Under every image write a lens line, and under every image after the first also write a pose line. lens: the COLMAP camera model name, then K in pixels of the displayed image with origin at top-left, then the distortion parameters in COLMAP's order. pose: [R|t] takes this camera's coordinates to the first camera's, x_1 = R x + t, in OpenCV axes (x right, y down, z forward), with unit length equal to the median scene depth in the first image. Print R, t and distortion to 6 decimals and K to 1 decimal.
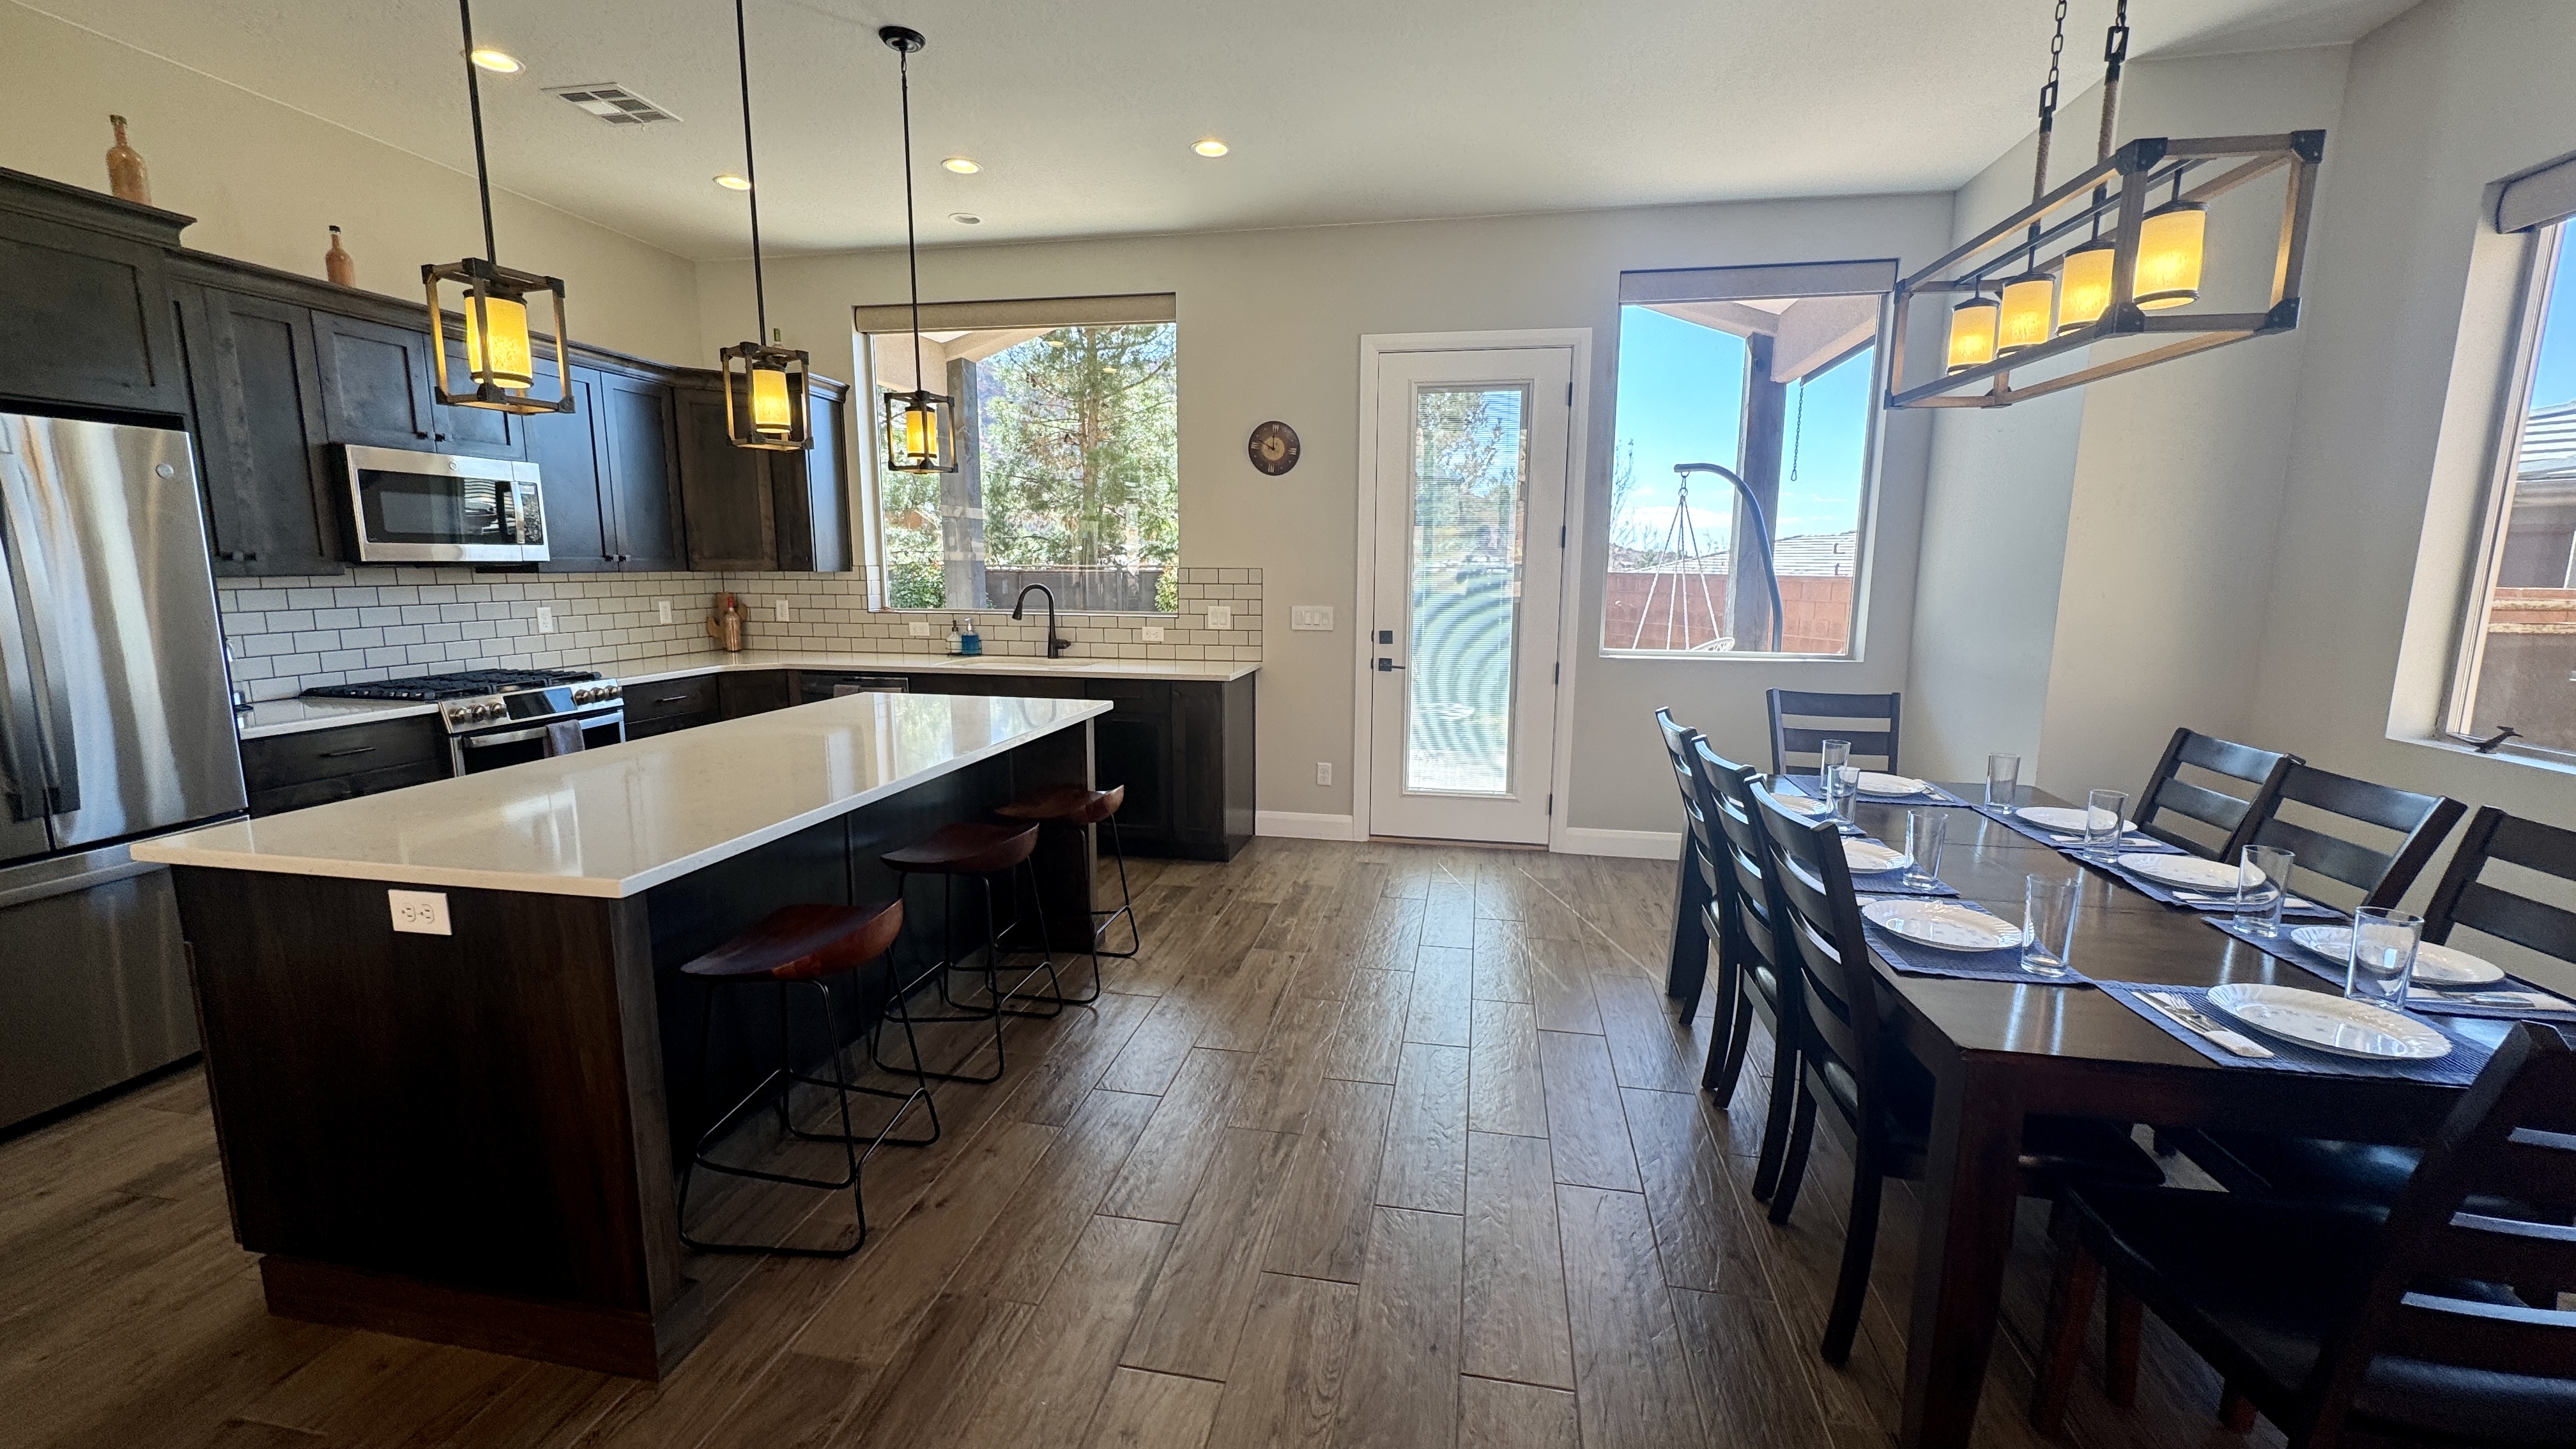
lens RADIAL K [[1023.8, 0, 1295.7], [0, 1023.8, 722.8], [0, 0, 1]] dist [-0.003572, 0.000408]
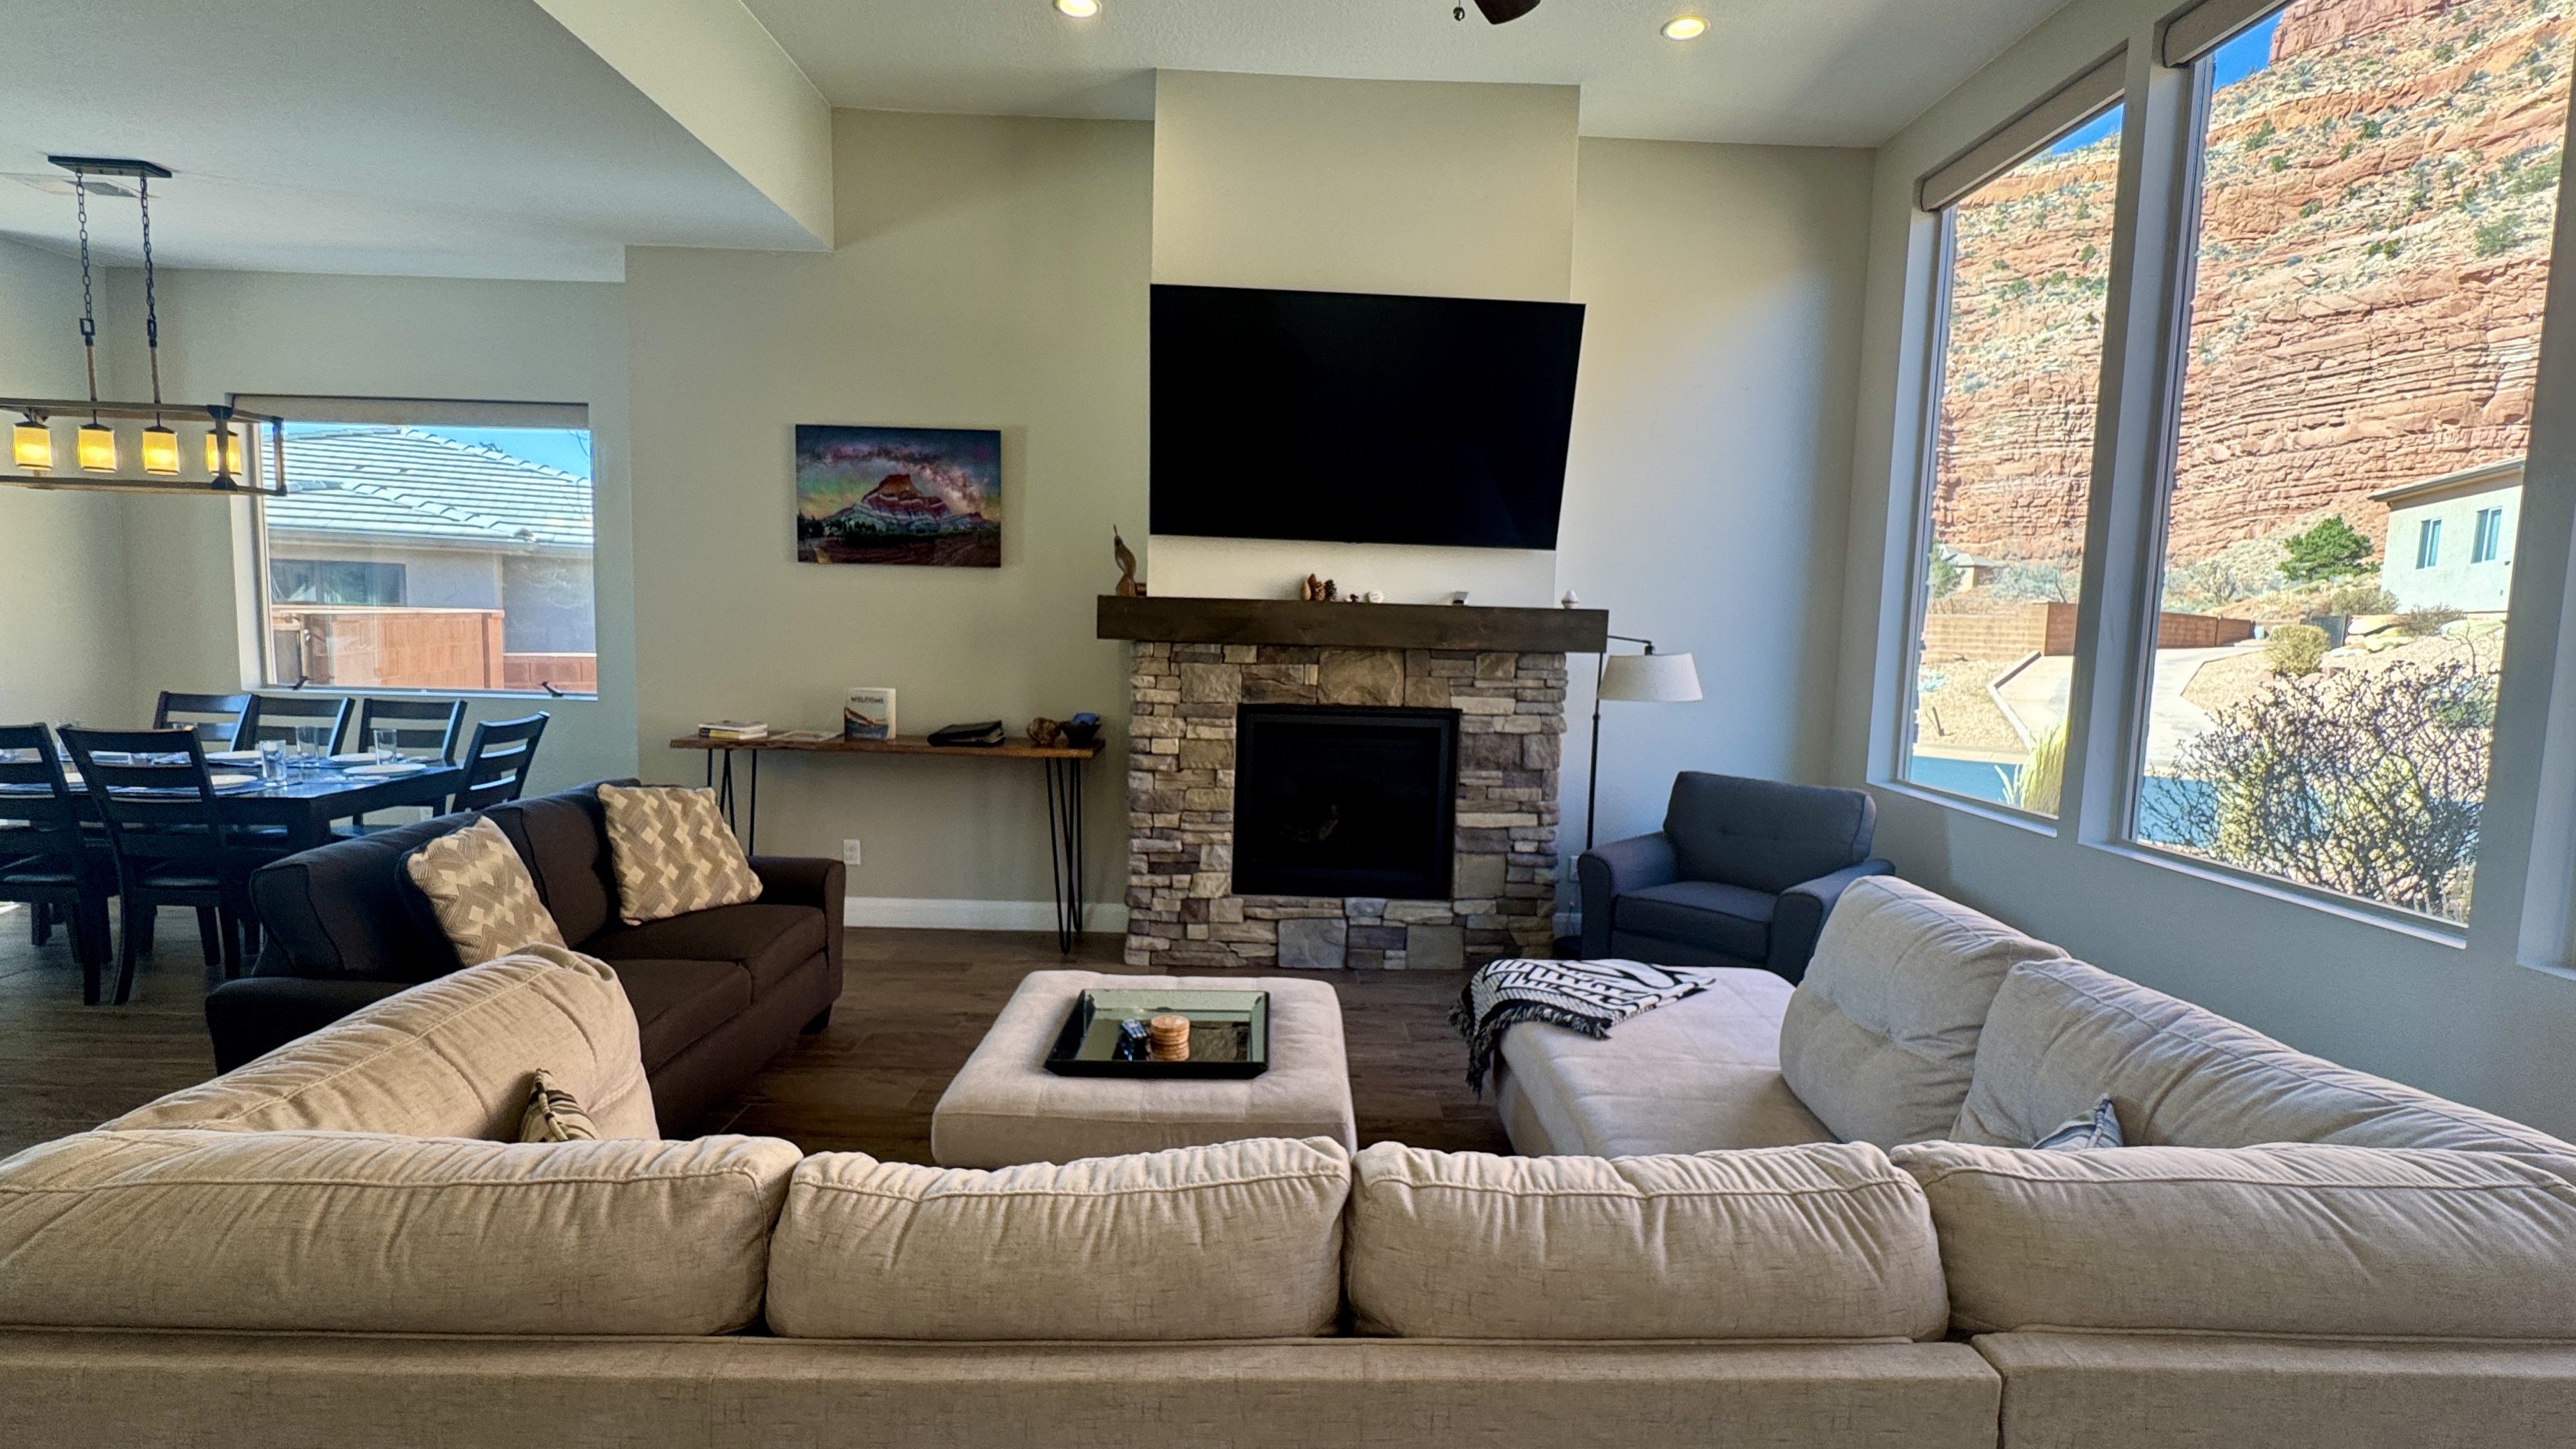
lens RADIAL K [[1119.5, 0, 1290.8], [0, 1119.5, 723.7], [0, 0, 1]] dist [-0.002142, -0.000770]
pose [[-0.198319, -0.103490, 0.974659, -0.804590], [0.122522, 0.983992, 0.129411, 0.029173], [-0.972450, 0.145082, -0.182464, -0.280810]]
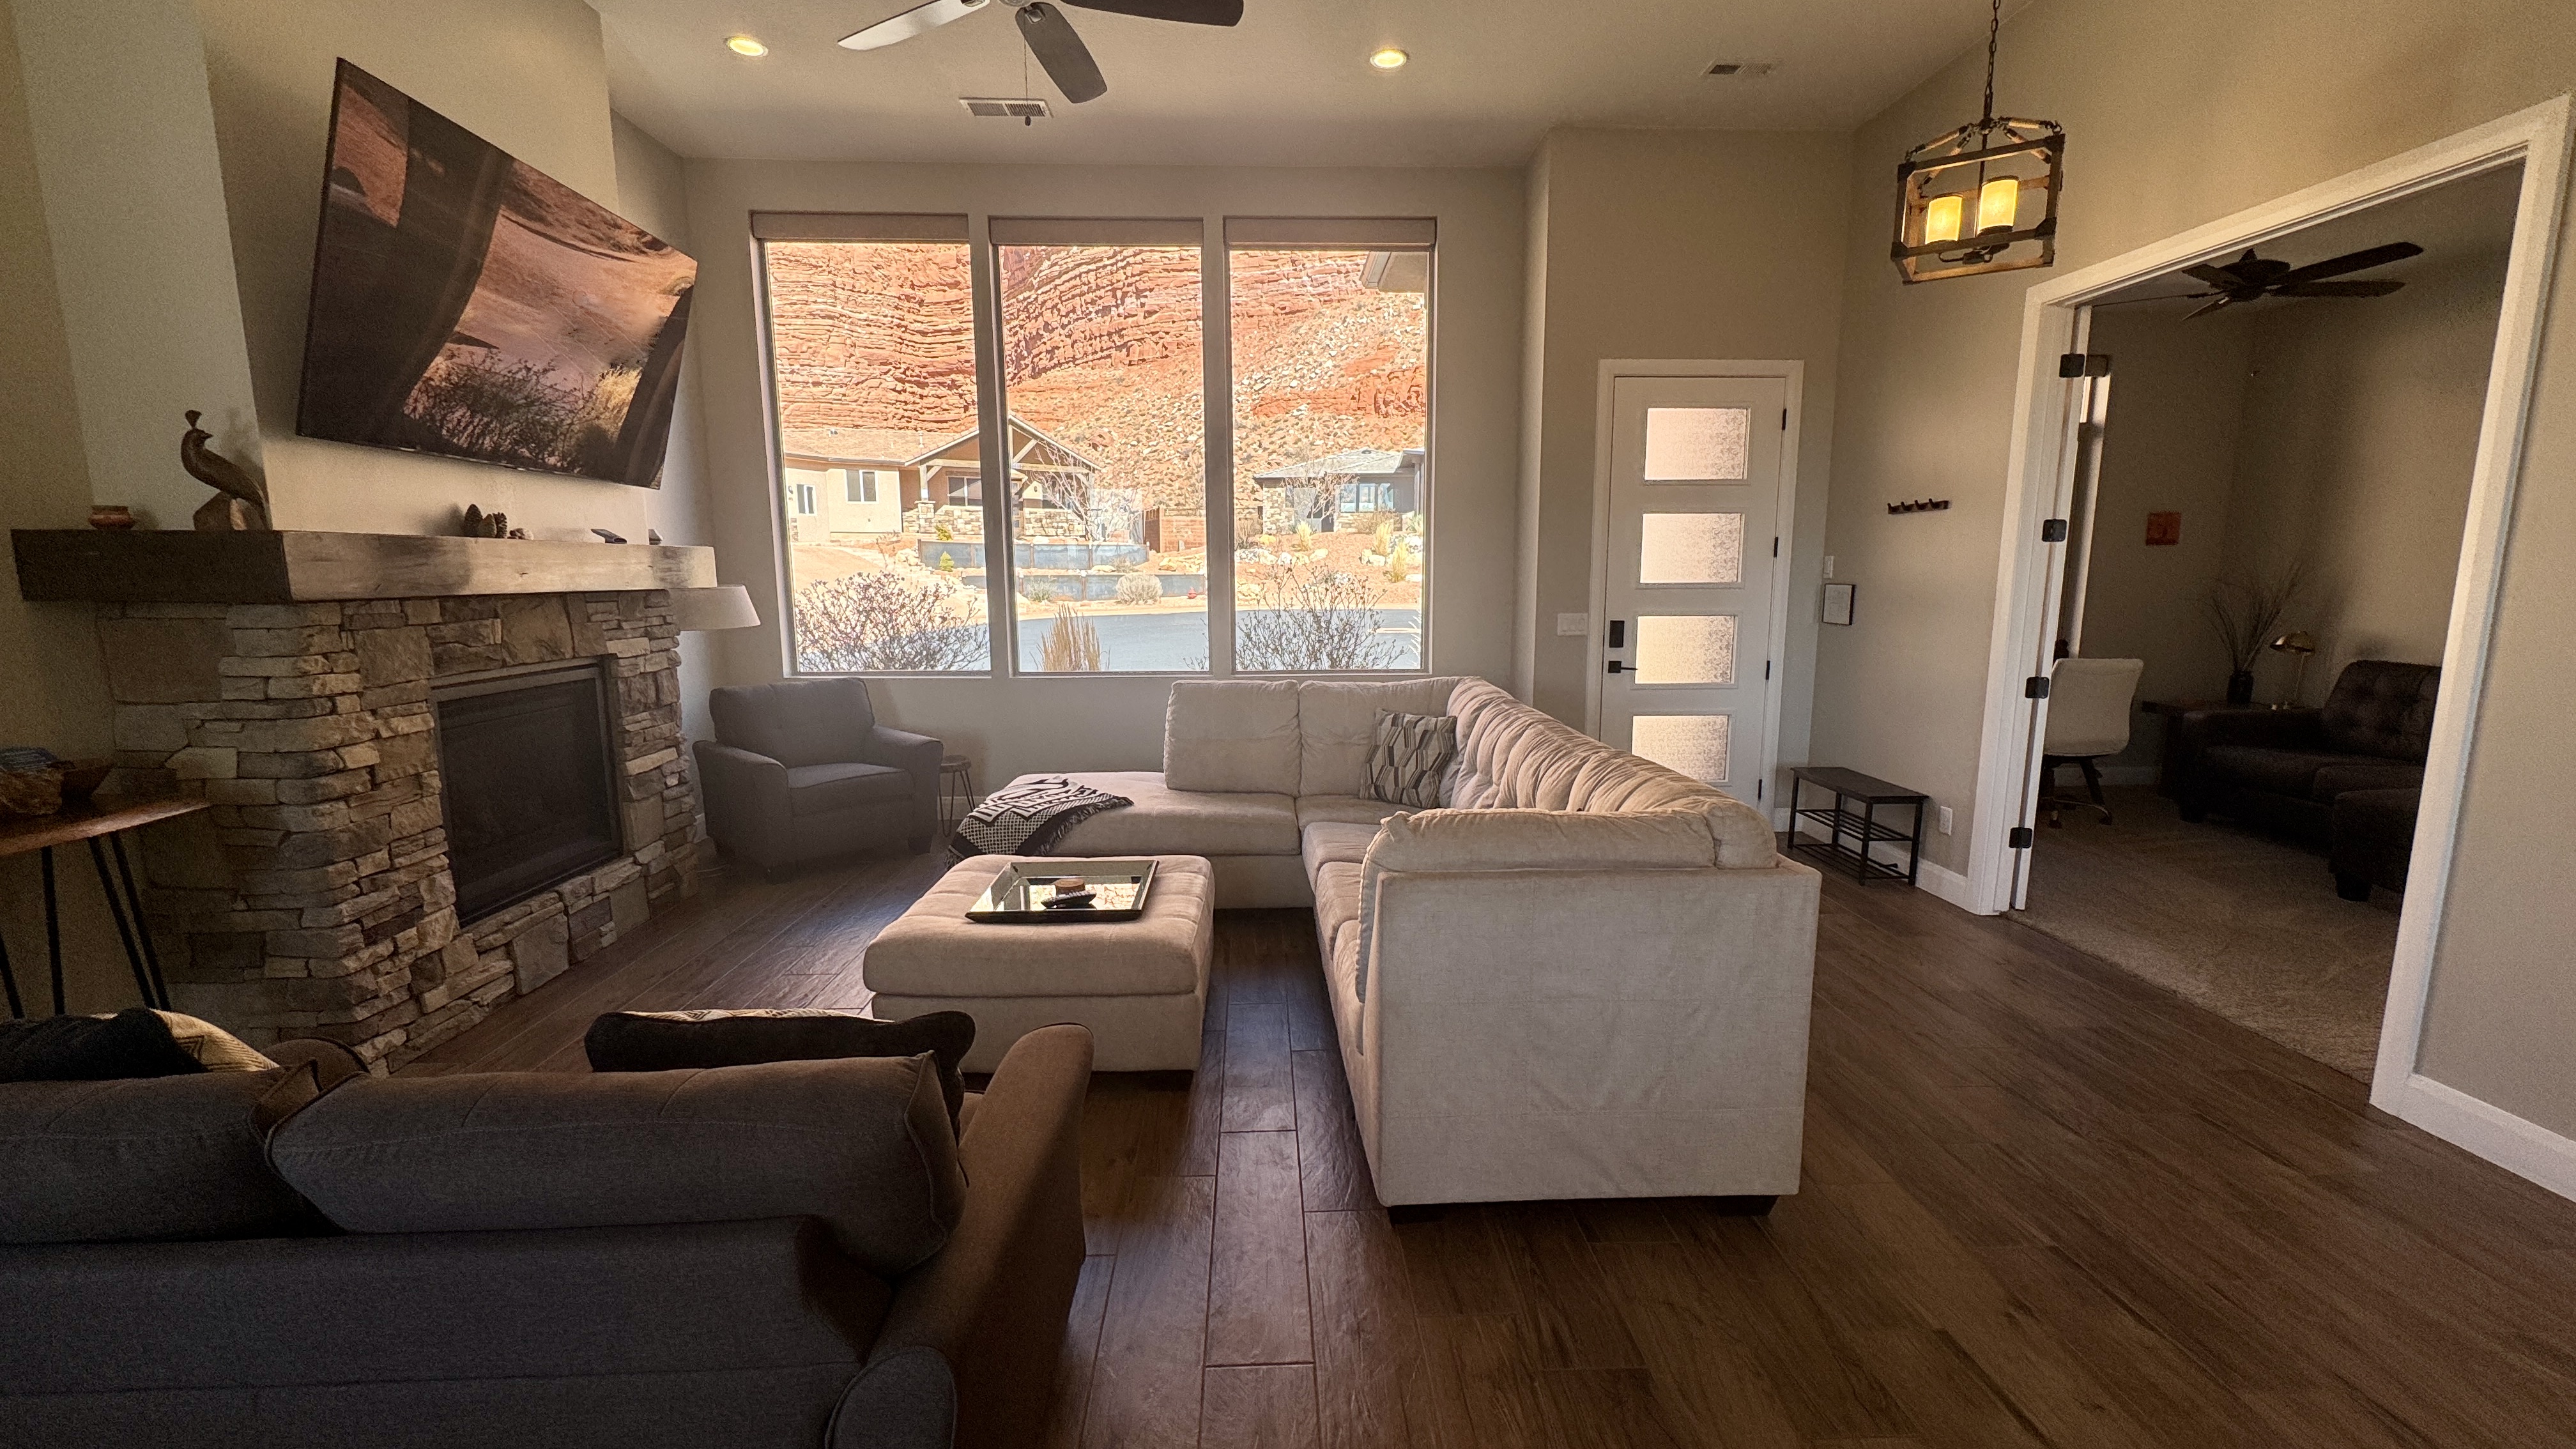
lens RADIAL K [[1023.8, 0, 1288.7], [0, 1023.8, 727.6], [0, 0, 1]] dist [-0.003572, 0.000408]
pose [[-0.977168, 0.029419, -0.210420, -0.198984], [-0.035808, 0.953399, 0.299581, -0.062071], [0.209428, 0.300276, -0.930577, 0.372245]]
